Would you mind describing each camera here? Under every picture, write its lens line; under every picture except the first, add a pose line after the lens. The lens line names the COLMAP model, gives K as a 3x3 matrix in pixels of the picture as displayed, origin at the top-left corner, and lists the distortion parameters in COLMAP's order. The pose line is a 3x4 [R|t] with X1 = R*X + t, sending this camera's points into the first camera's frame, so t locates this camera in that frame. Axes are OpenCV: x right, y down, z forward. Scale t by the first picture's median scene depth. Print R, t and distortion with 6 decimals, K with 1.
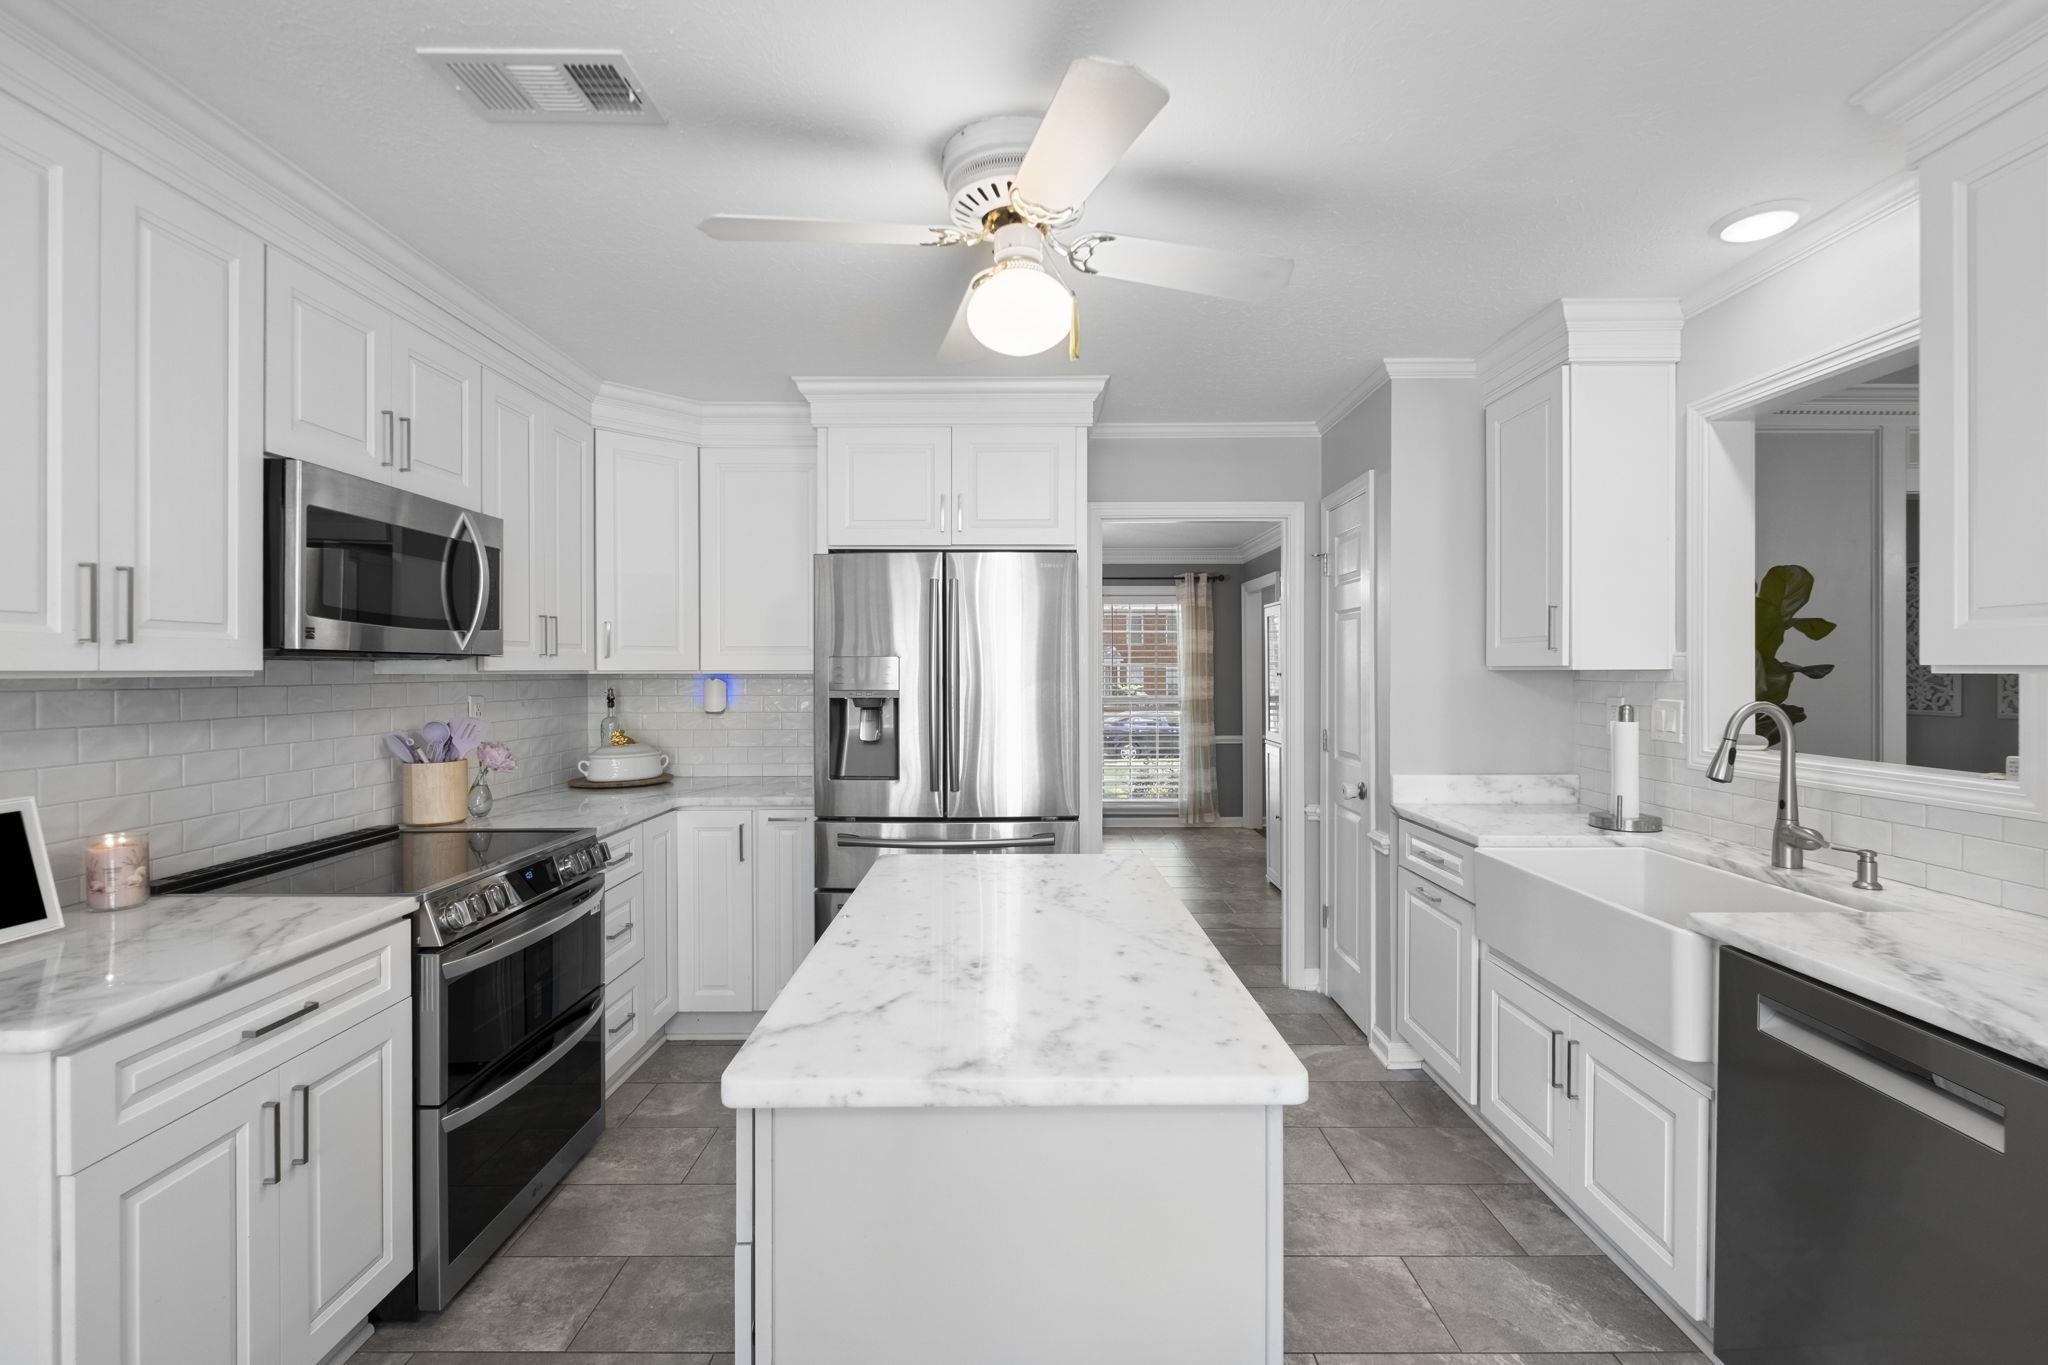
lens RADIAL K [[921.6, 0, 1022.2], [0, 921.6, 679.6], [0, 0, 1]] dist [0.005267, -0.002657]
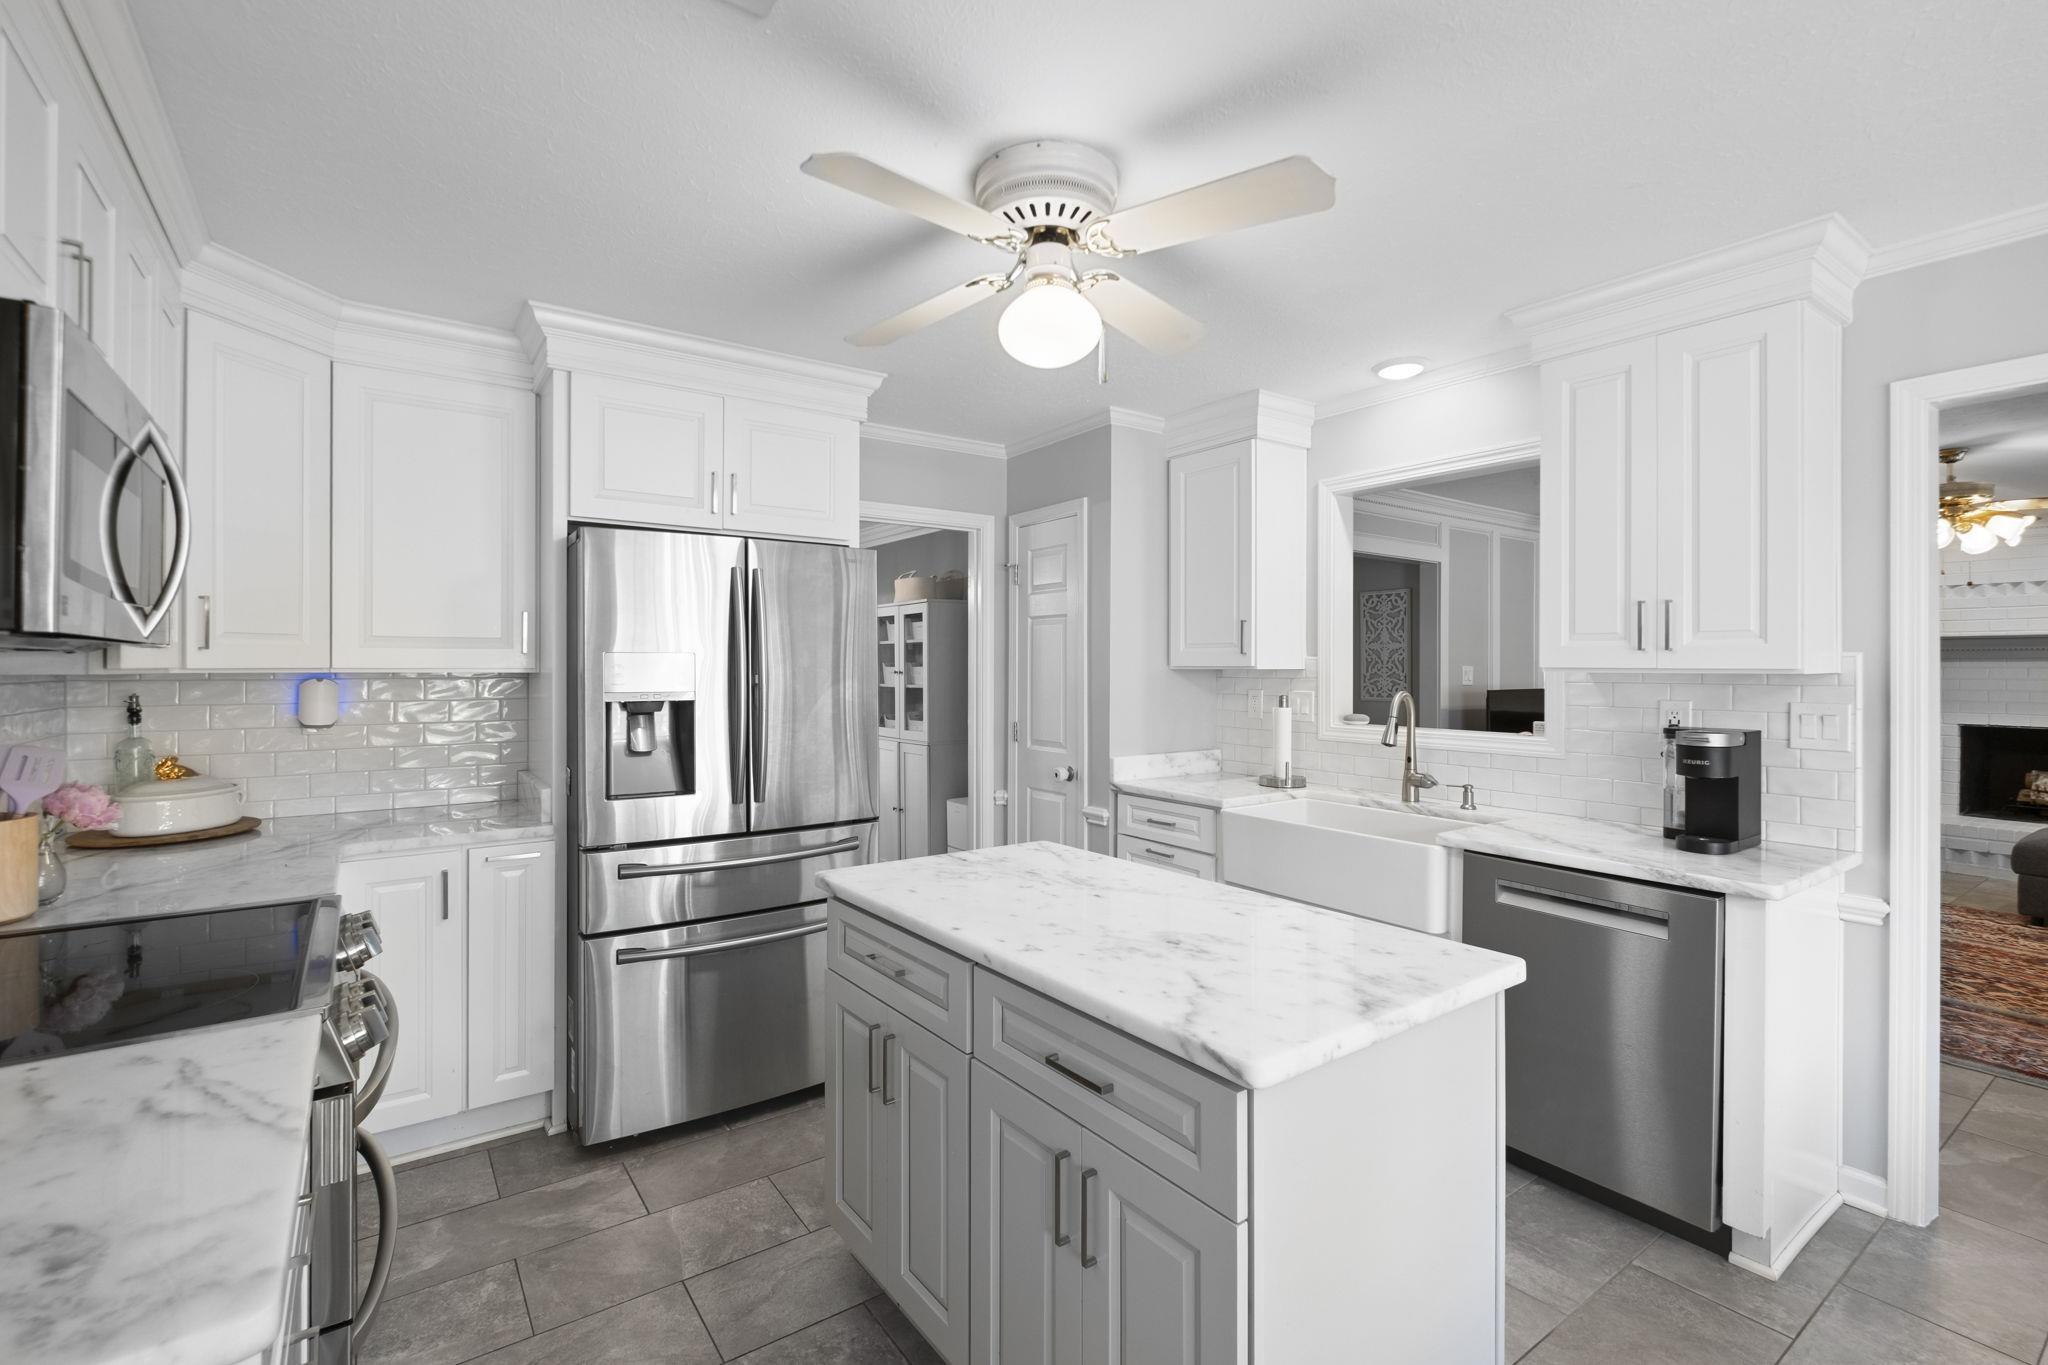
lens RADIAL K [[921.6, 0, 1037.3], [0, 921.6, 672.9], [0, 0, 1]] dist [0.005267, -0.002657]
pose [[0.809096, -0.001197, 0.587675, -0.437731], [0.003786, 0.999988, -0.003176, -0.002591], [-0.587664, 0.004795, 0.809091, 0.115283]]
